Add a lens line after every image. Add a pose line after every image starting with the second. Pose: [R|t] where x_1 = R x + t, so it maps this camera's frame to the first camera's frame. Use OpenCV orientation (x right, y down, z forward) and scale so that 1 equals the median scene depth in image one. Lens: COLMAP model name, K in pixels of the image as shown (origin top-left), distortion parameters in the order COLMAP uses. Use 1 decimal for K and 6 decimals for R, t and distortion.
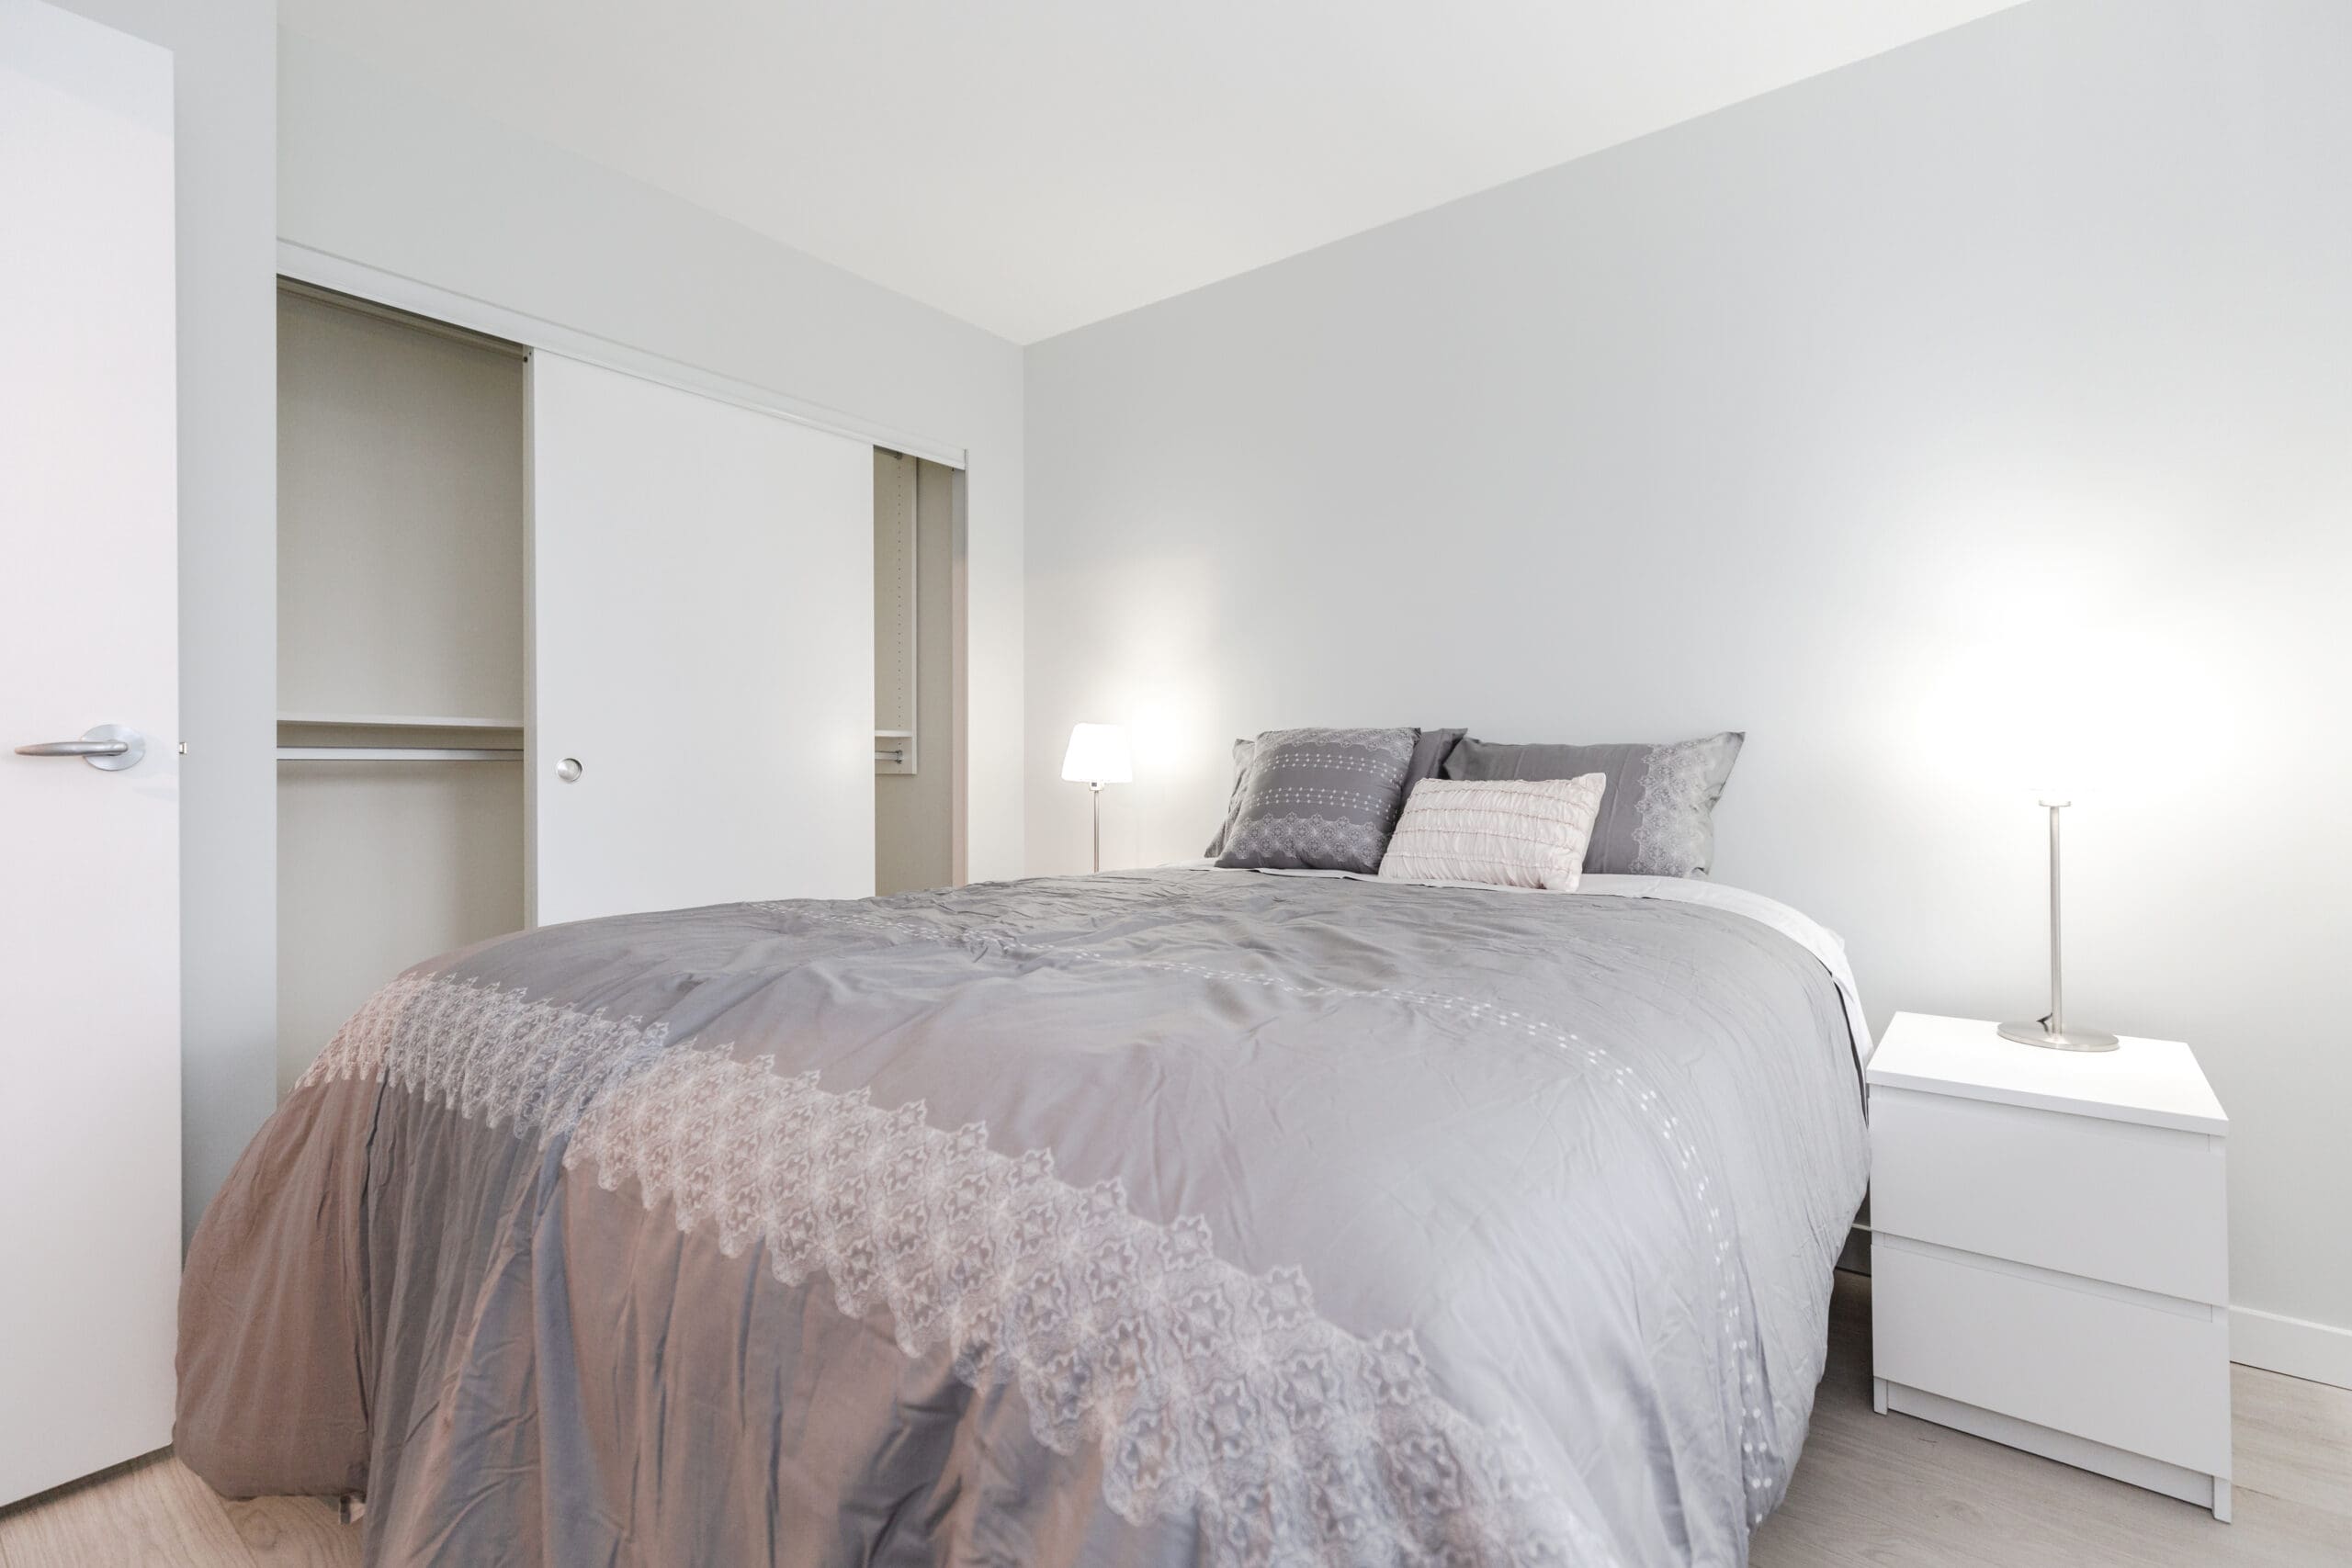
lens RADIAL K [[1071.5, 0, 1181.2], [0, 1071.5, 767.2], [0, 0, 1]] dist [0.000008, -0.000008]
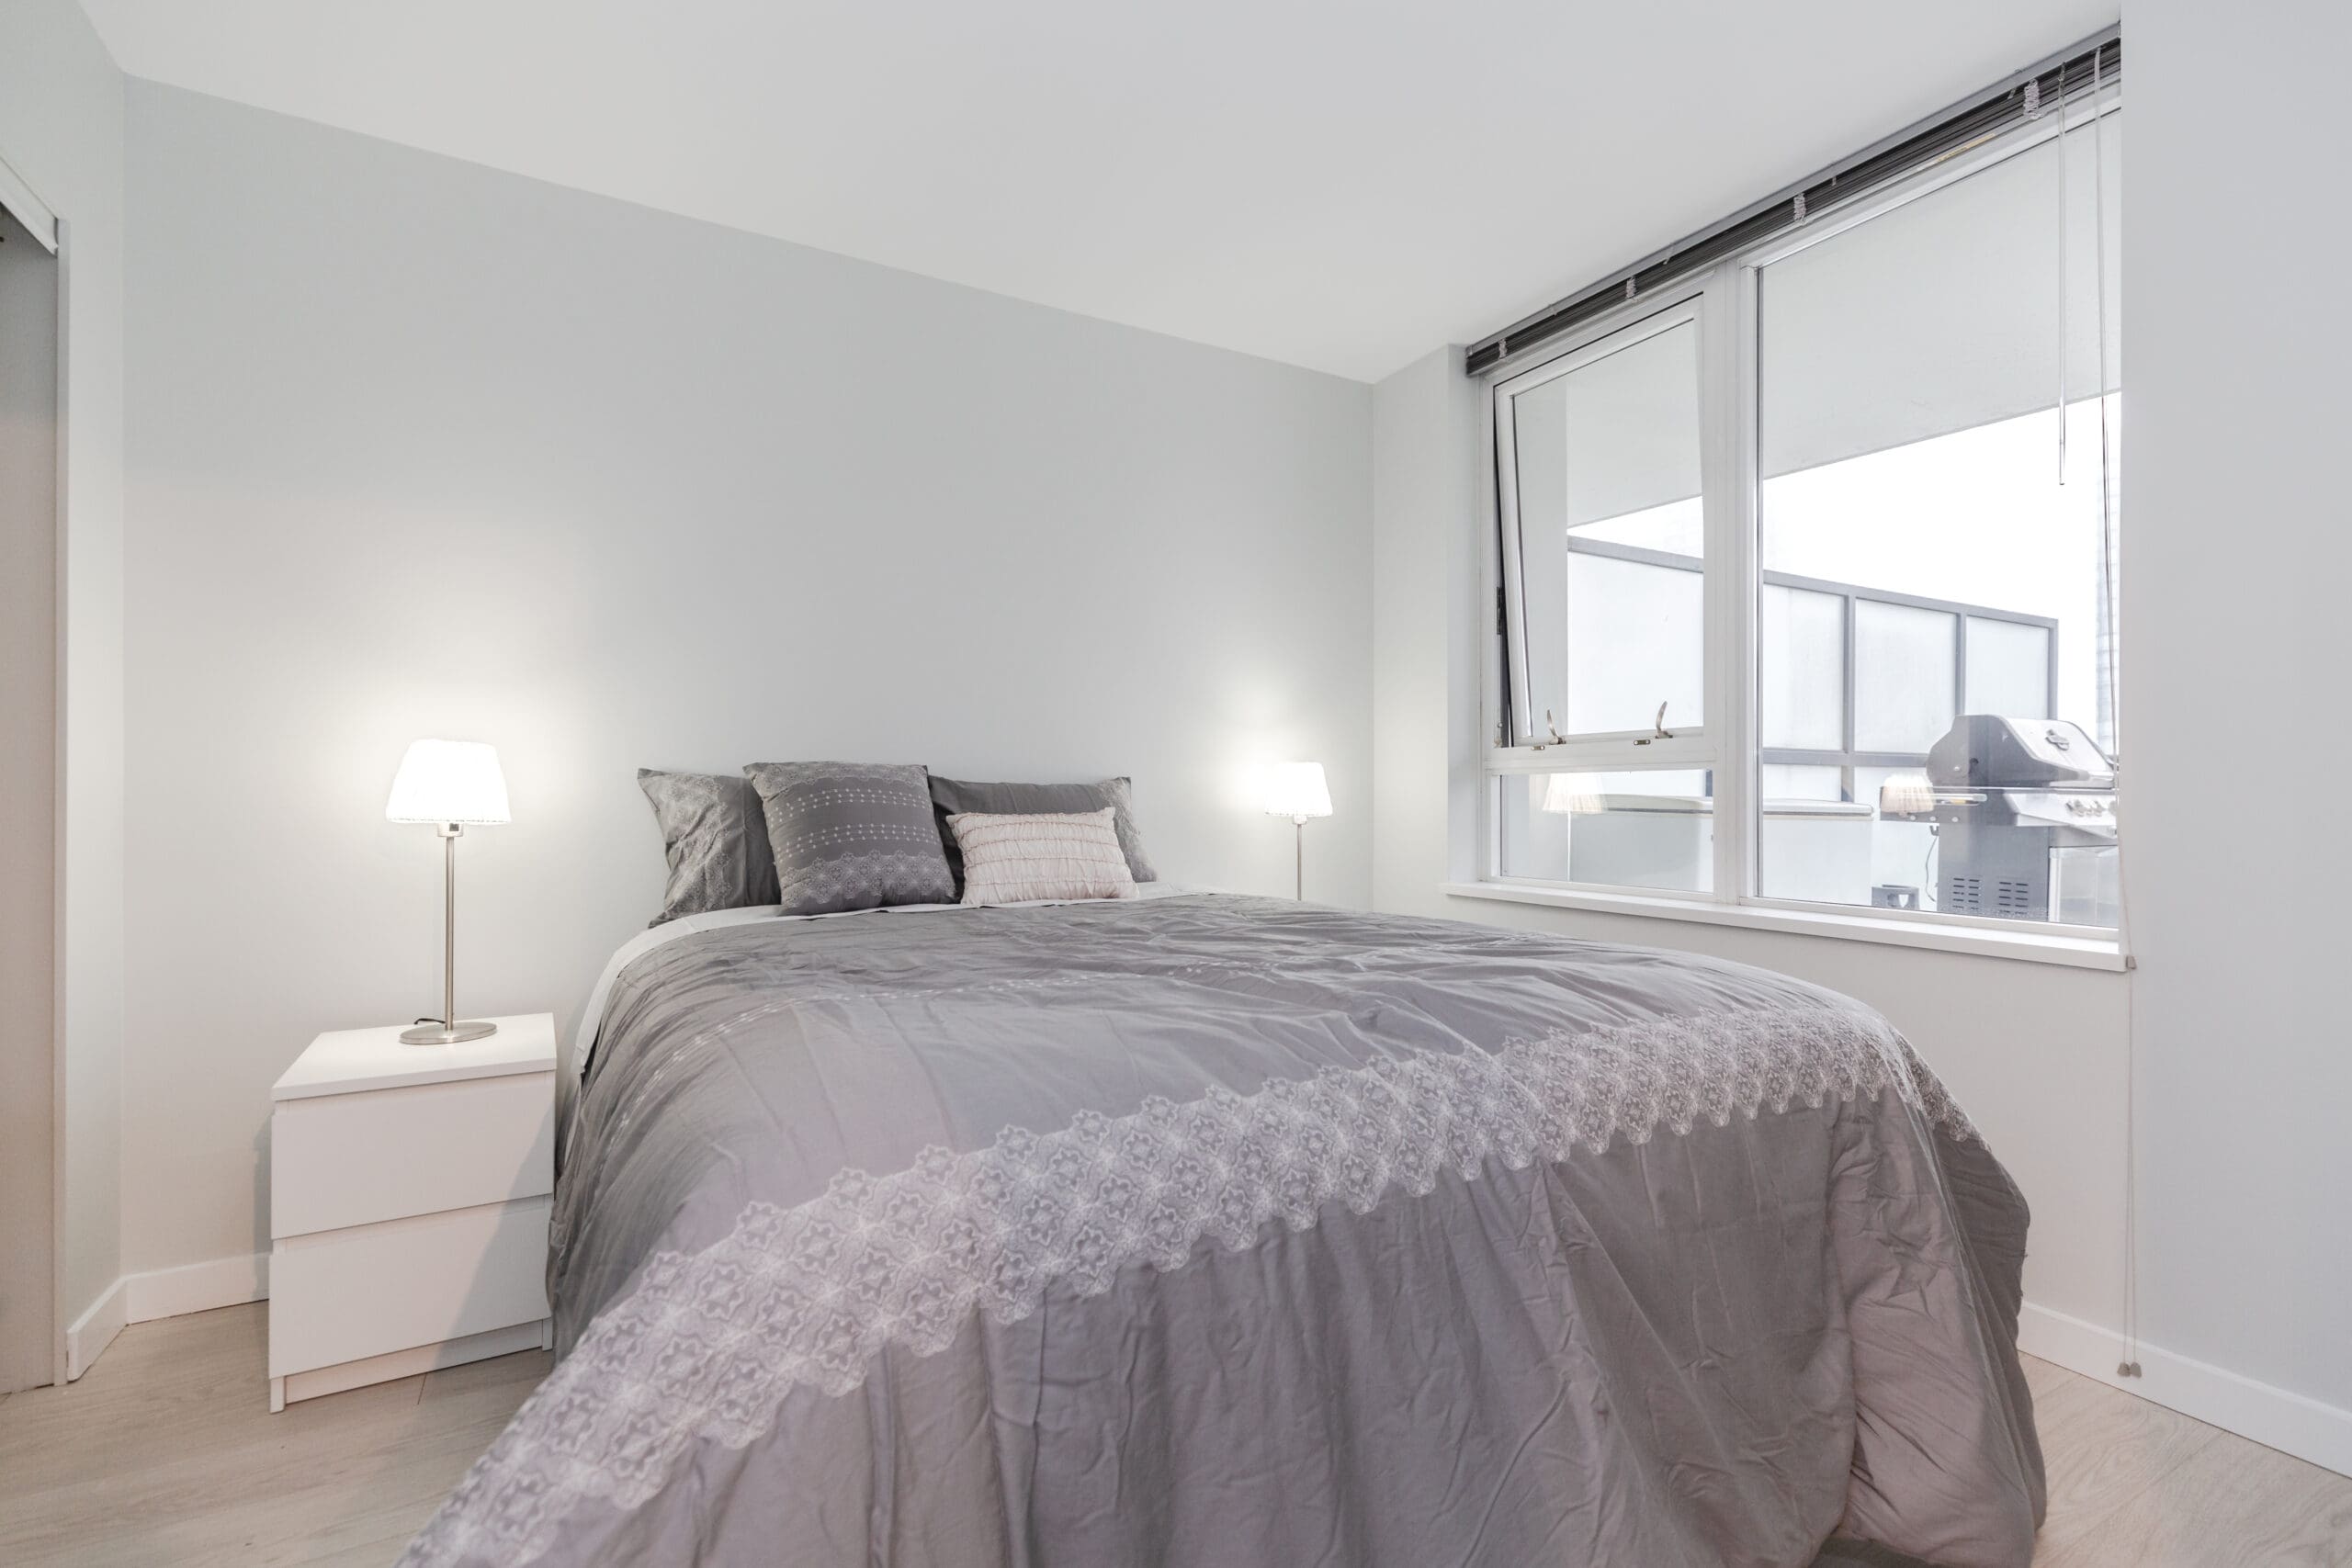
lens RADIAL K [[1083.9, 0, 1187.1], [0, 1083.9, 791.6], [0, 0, 1]] dist [0.001703, 0.000112]
pose [[0.373516, 0.008743, 0.927582, -0.713477], [0.003714, 0.999933, -0.010920, 0.001632], [-0.927616, 0.007524, 0.373459, 0.381595]]
